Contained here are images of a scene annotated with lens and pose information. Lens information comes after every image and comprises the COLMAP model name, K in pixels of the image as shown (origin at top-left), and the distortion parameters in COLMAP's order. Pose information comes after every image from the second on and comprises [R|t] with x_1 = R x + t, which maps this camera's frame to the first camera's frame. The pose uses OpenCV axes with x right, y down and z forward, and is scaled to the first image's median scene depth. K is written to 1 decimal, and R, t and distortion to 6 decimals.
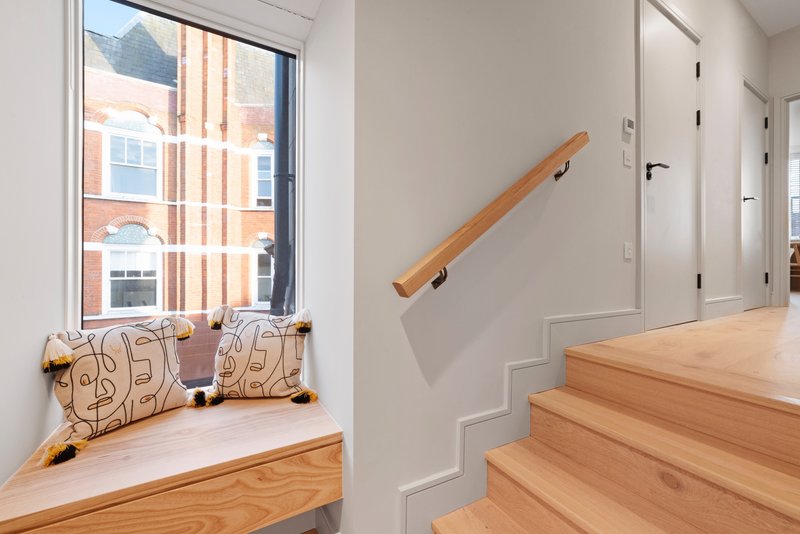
lens RADIAL K [[325.9, 0, 395.5], [0, 325.9, 264.3], [0, 0, 1]] dist [-0.000426, -0.000578]
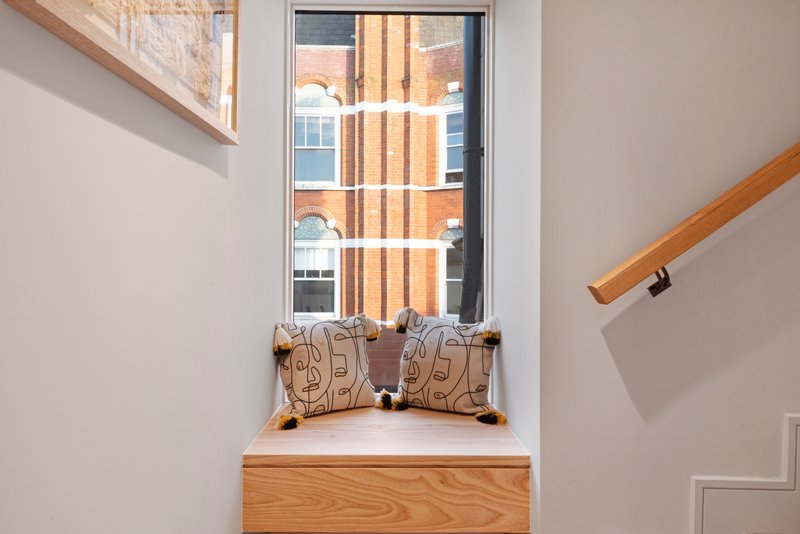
lens RADIAL K [[325.9, 0, 400.3], [0, 325.9, 266.8], [0, 0, 1]] dist [-0.000426, -0.000578]
pose [[0.870281, 0.003484, -0.492543, -0.085716], [0.000008, 0.999975, 0.007088, 0.002140], [0.492555, -0.006173, 0.870259, 0.173822]]
